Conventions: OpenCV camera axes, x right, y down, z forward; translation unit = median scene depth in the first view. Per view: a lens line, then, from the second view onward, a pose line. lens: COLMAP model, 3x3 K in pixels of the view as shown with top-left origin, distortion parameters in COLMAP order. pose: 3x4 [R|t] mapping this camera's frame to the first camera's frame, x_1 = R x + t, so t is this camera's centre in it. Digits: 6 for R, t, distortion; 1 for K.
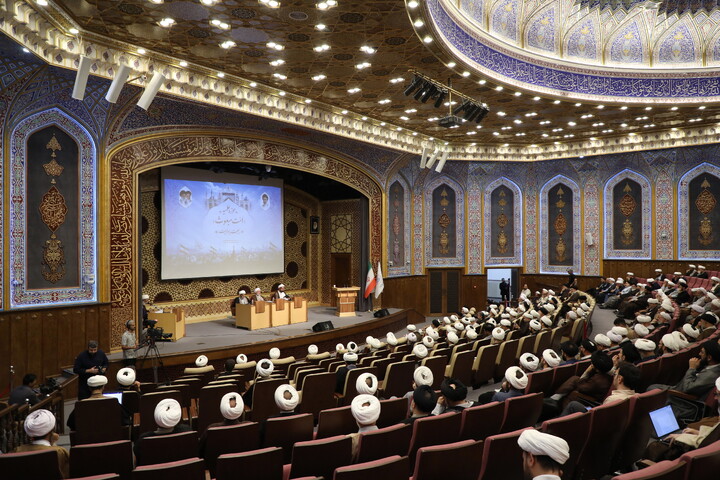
lens RADIAL K [[558.9, 0, 362.2], [0, 558.9, 251.6], [0, 0, 1]] dist [-0.000757, -0.002463]
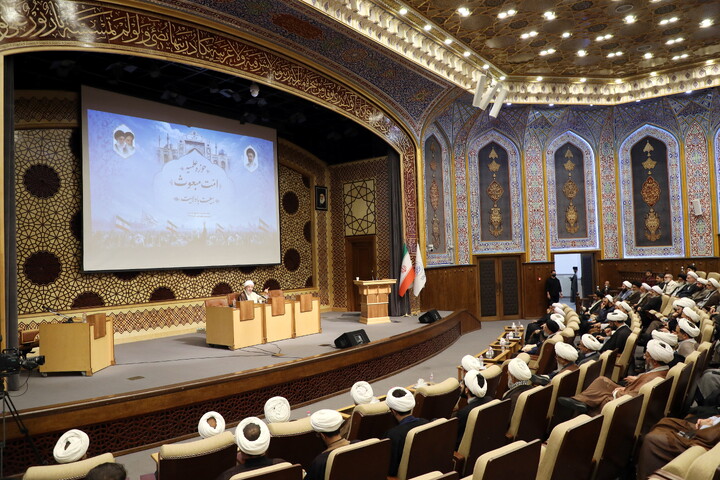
lens RADIAL K [[552.0, 0, 361.9], [0, 552.0, 246.1], [0, 0, 1]] dist [-0.031891, 0.006177]
pose [[0.999318, -0.030191, 0.021259, -0.053092], [0.030904, 0.998942, -0.034054, 0.042030], [-0.020208, 0.034687, 0.999194, 0.313494]]
